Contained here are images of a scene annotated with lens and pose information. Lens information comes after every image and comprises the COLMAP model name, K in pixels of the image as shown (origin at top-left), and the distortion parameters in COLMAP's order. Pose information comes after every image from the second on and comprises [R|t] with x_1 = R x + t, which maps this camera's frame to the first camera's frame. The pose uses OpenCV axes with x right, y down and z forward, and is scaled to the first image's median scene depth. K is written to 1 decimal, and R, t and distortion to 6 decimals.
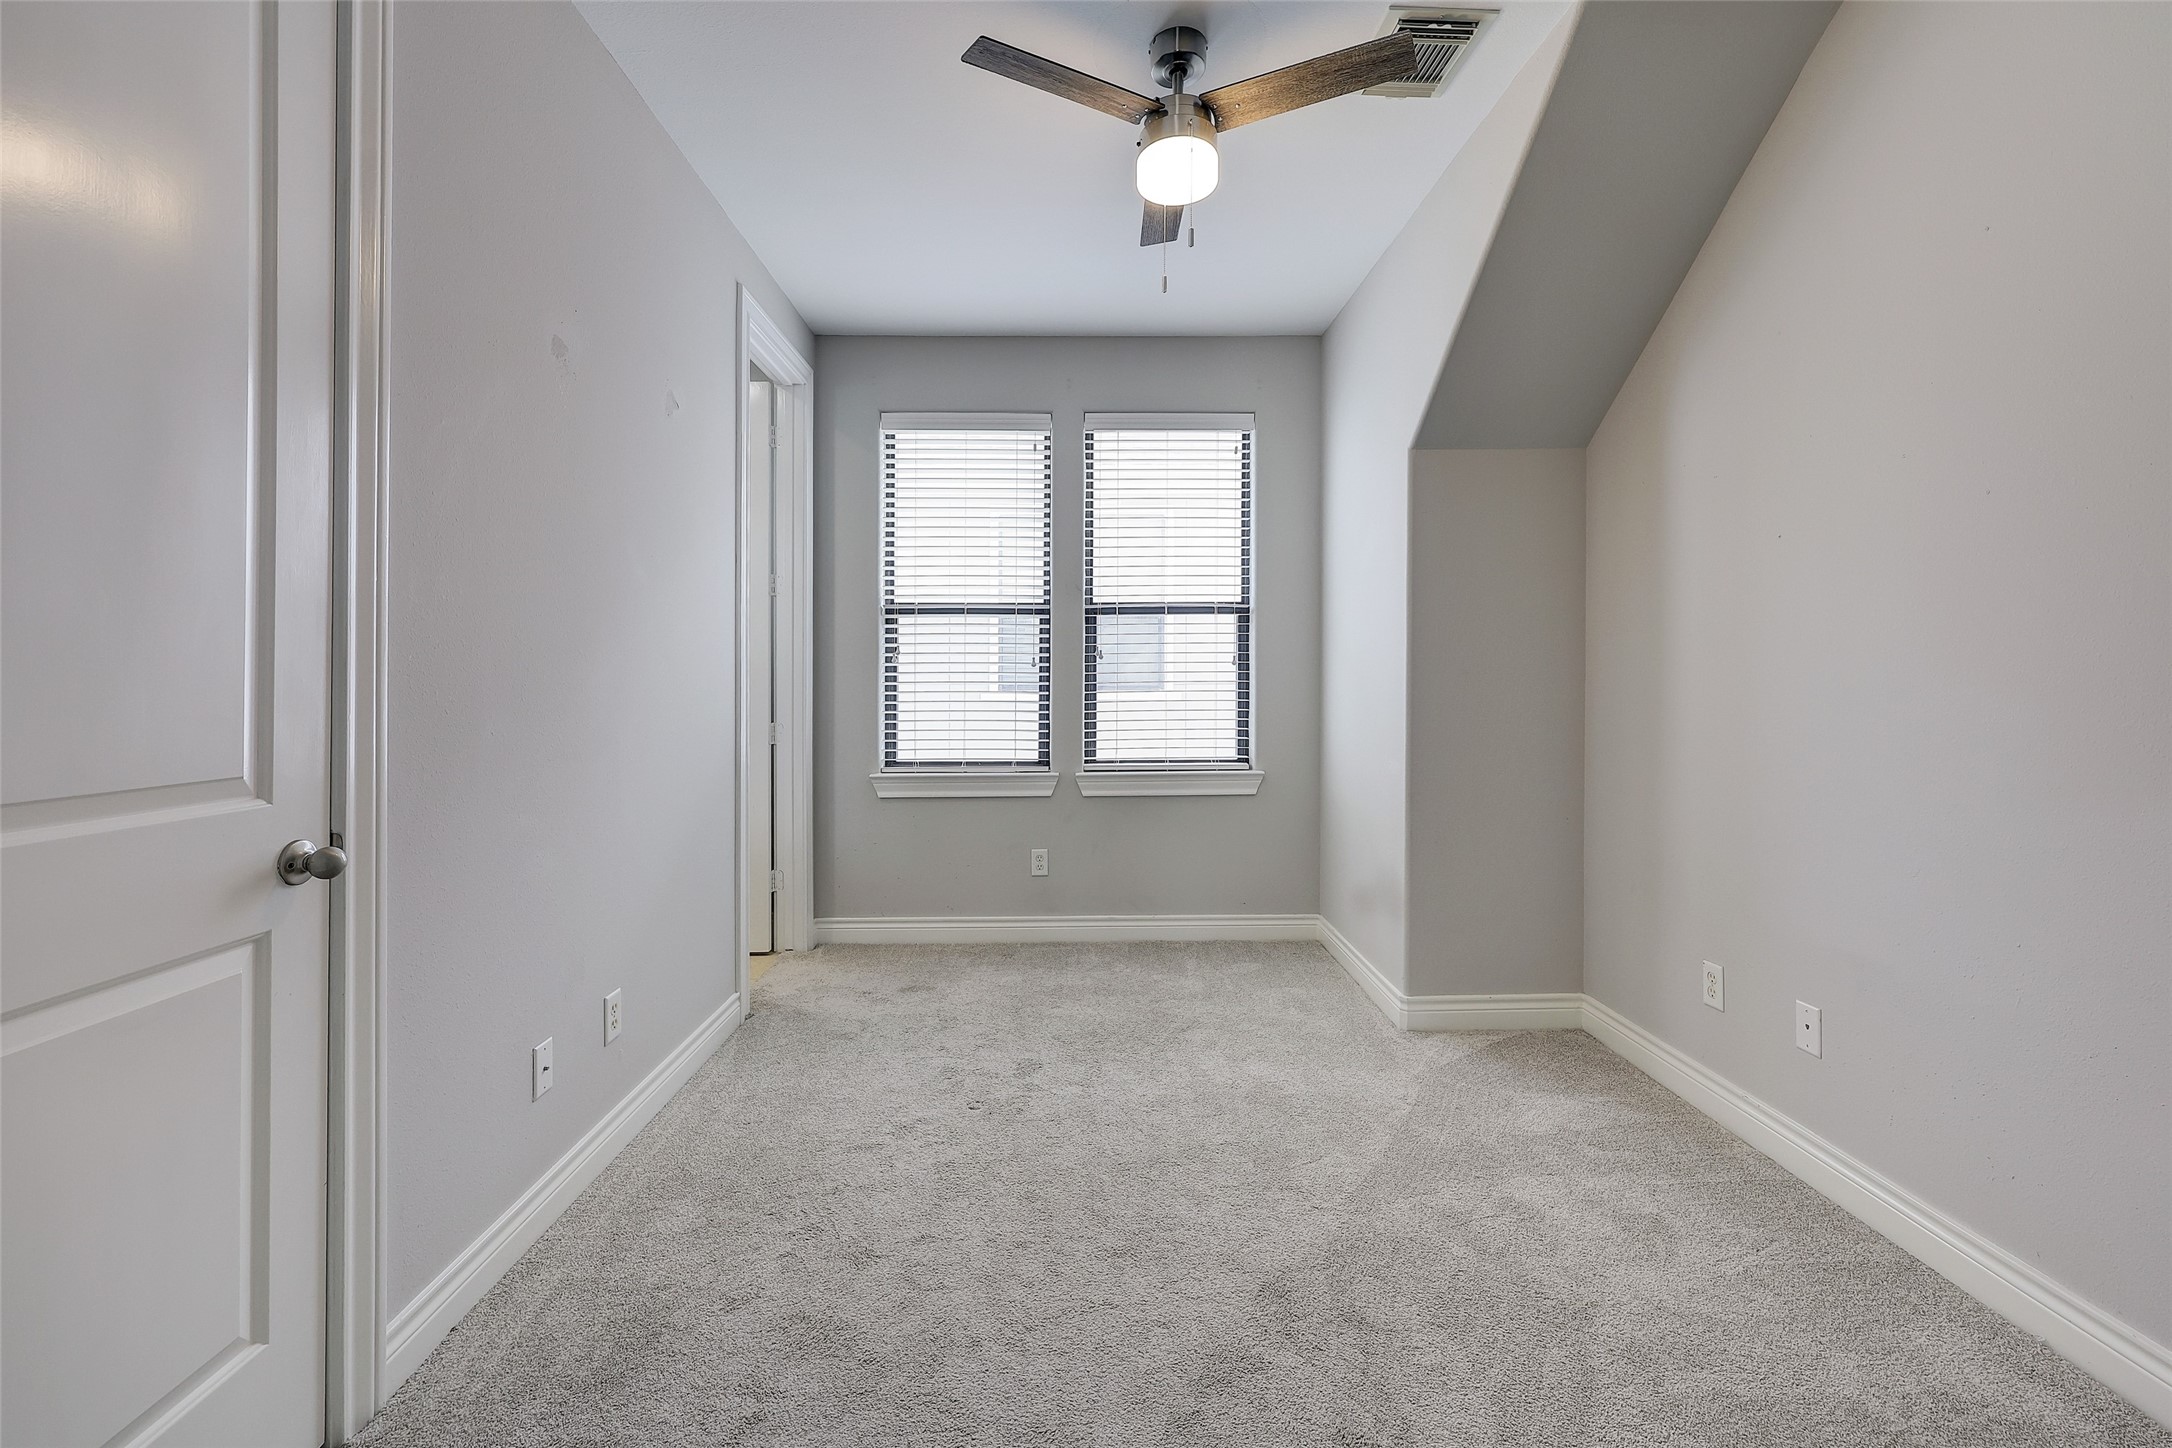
lens RADIAL K [[868.0, 0, 1098.3], [0, 868.0, 718.3], [0, 0, 1]] dist [0.000680, -0.000200]
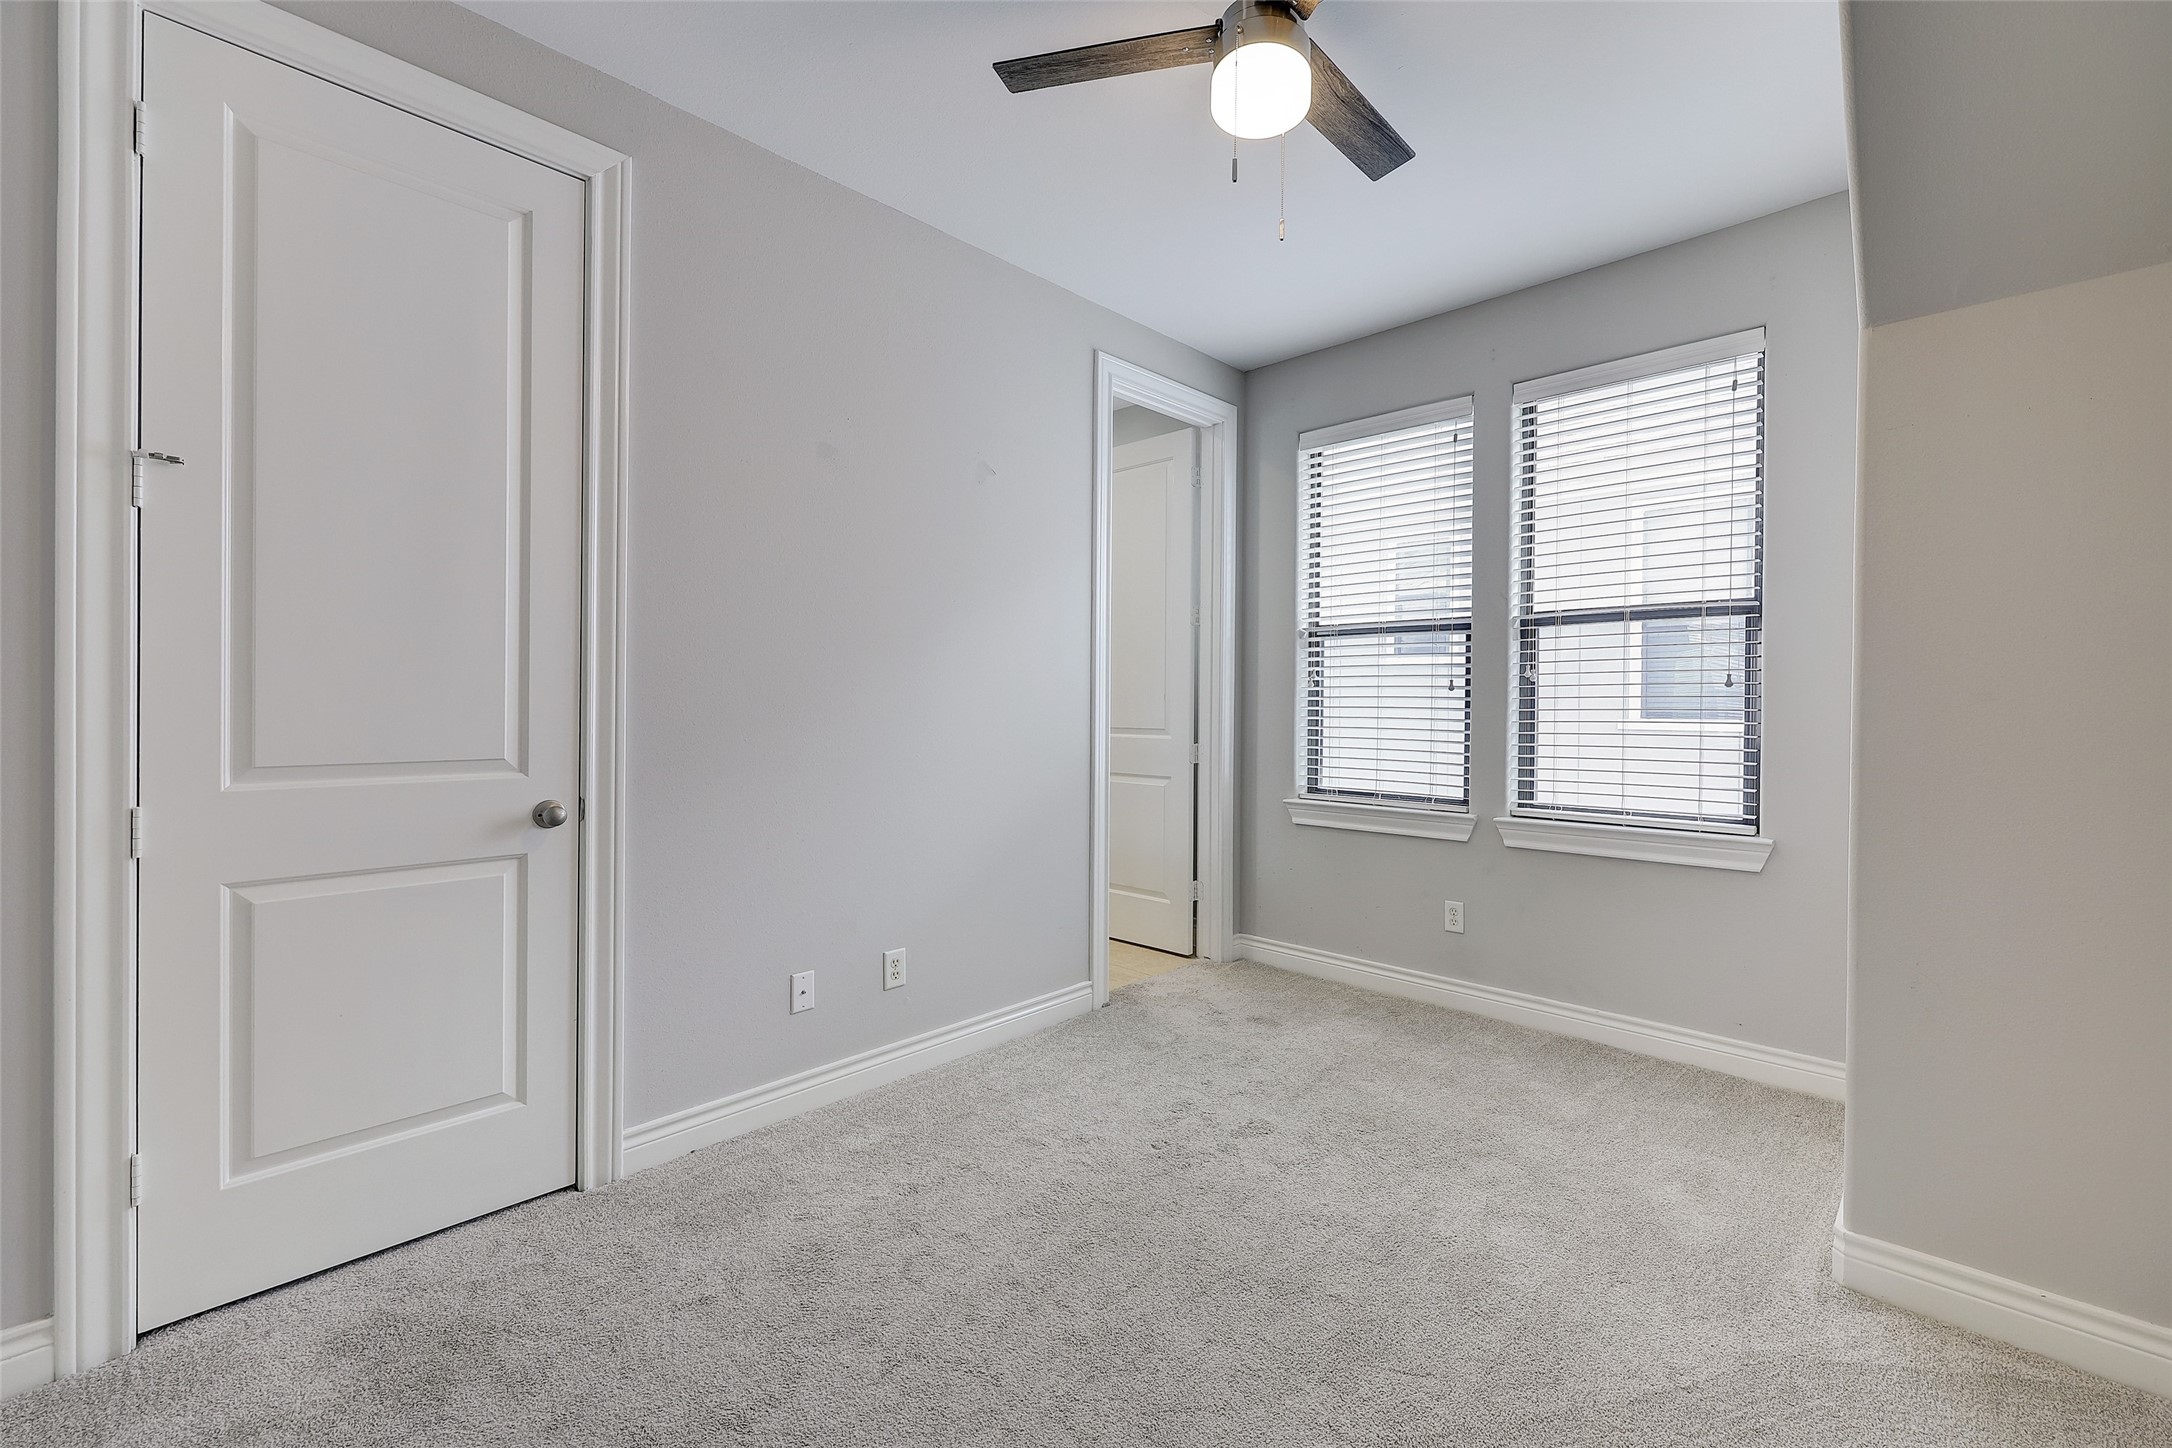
lens RADIAL K [[865.5, 0, 1167.9], [0, 865.5, 737.0], [0, 0, 1]] dist [0.000522, 0.000015]
pose [[0.744900, 0.032121, -0.666402, 0.302156], [-0.036425, 0.999309, 0.007452, -0.009258], [0.666181, 0.018723, 0.745555, 0.171215]]
